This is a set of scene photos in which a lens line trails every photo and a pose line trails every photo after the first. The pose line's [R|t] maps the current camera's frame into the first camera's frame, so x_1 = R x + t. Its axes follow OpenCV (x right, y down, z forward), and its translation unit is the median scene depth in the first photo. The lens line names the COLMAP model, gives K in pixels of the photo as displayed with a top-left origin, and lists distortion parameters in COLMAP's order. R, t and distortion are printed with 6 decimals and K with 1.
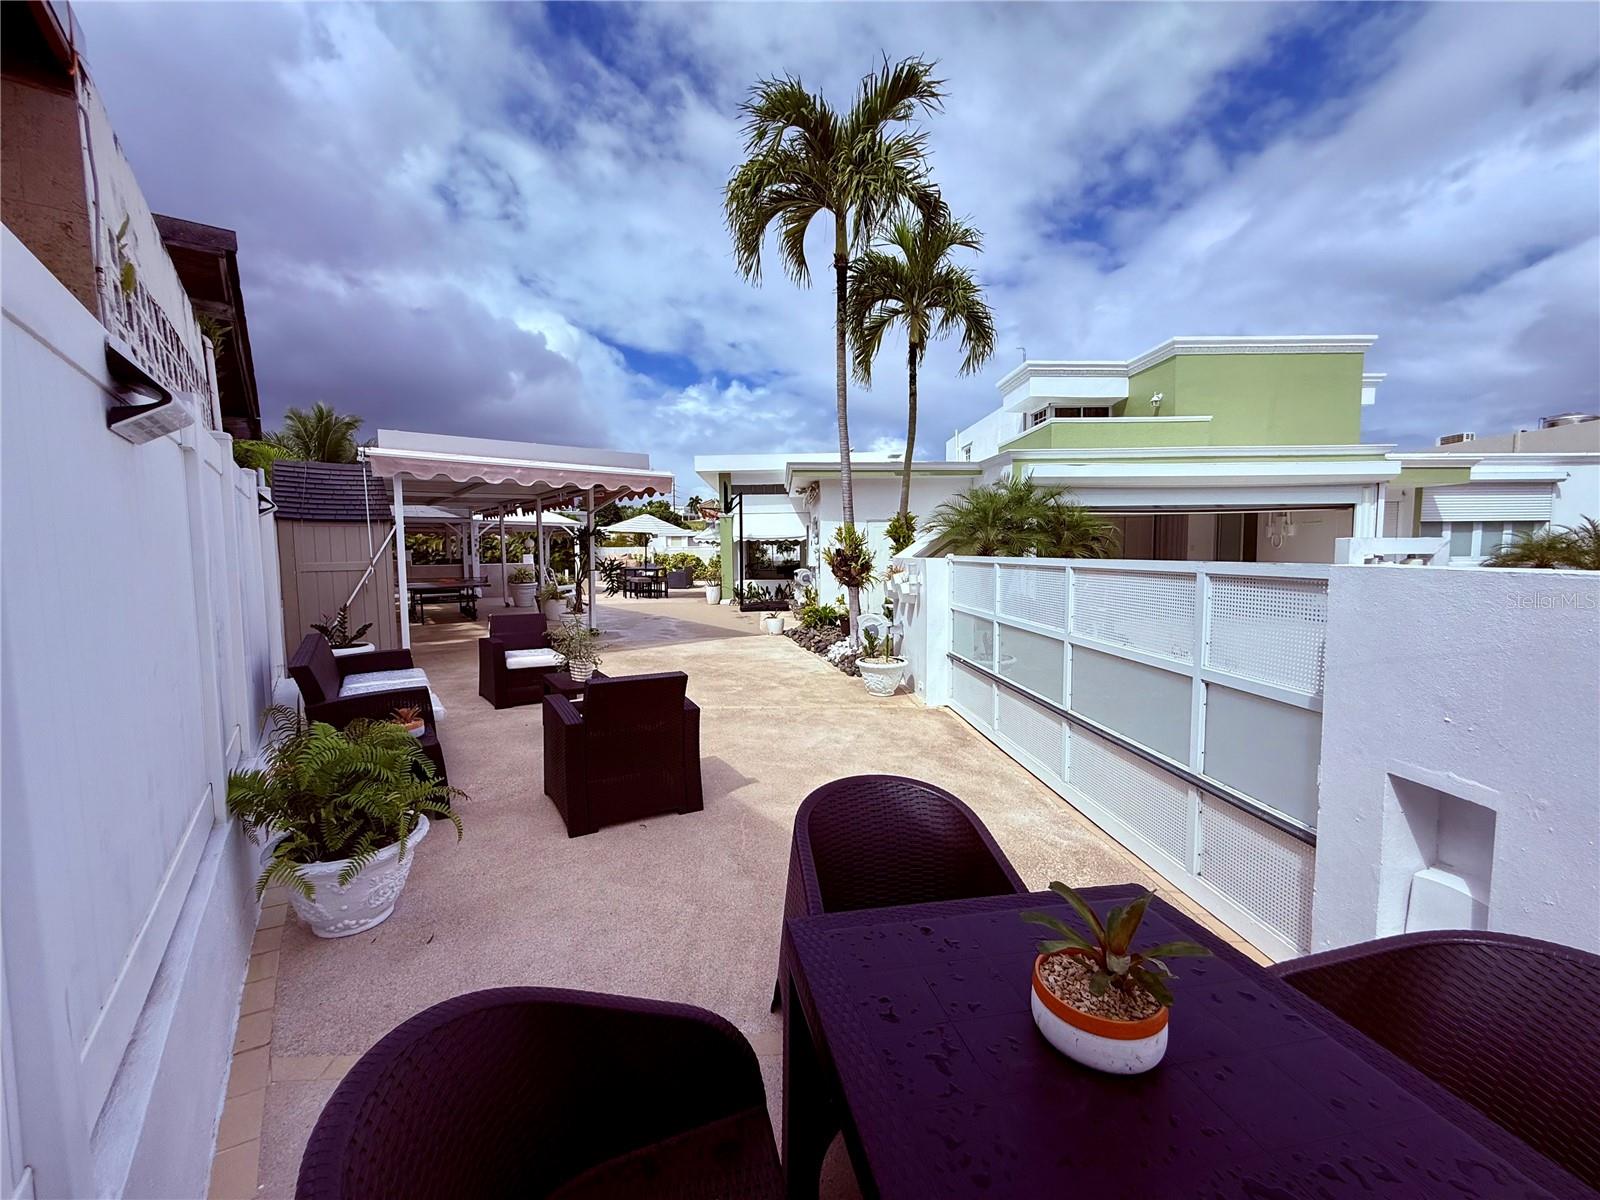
lens RADIAL K [[643.2, 0, 804.8], [0, 643.2, 601.5], [0, 0, 1]] dist [-0.000765, -0.000305]
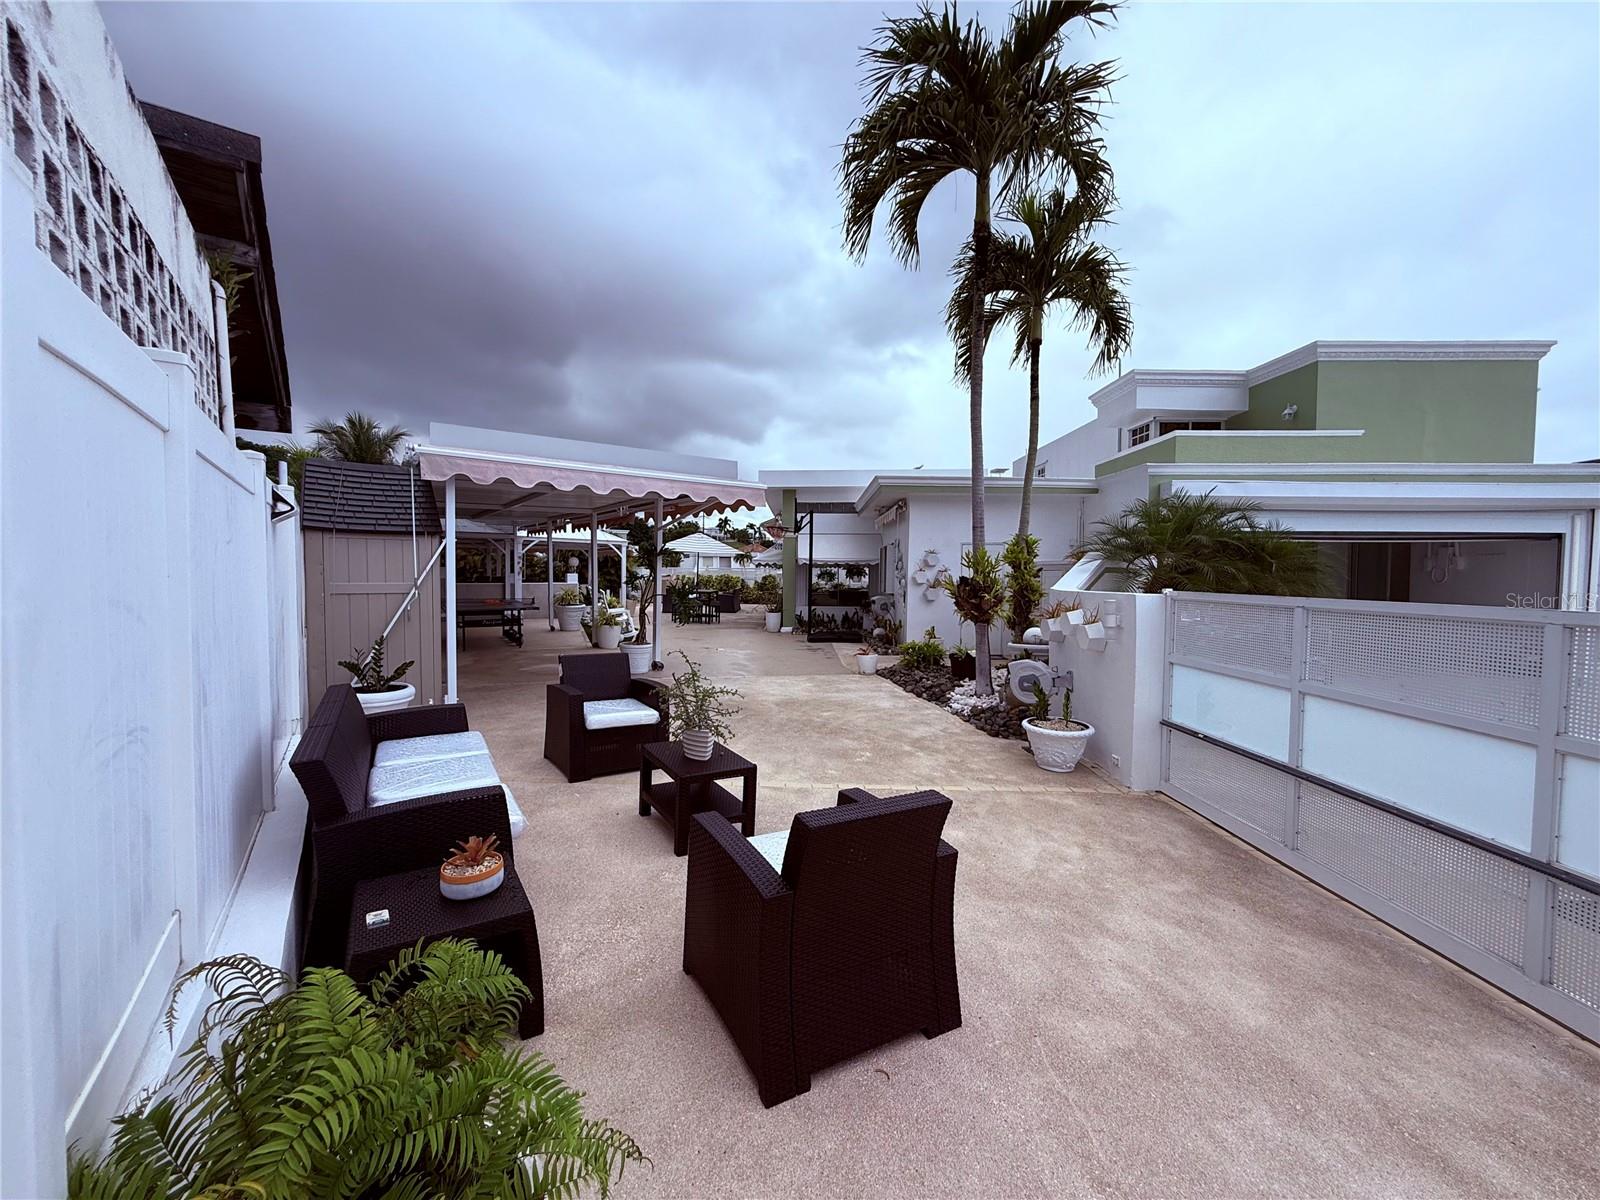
lens RADIAL K [[643.2, 0, 801.8], [0, 643.2, 602.9], [0, 0, 1]] dist [-0.000765, -0.000305]
pose [[0.998947, 0.020618, -0.040993, -0.114792], [-0.021932, 0.999251, -0.031881, -0.016369], [0.040305, 0.032746, 0.998651, 0.157512]]
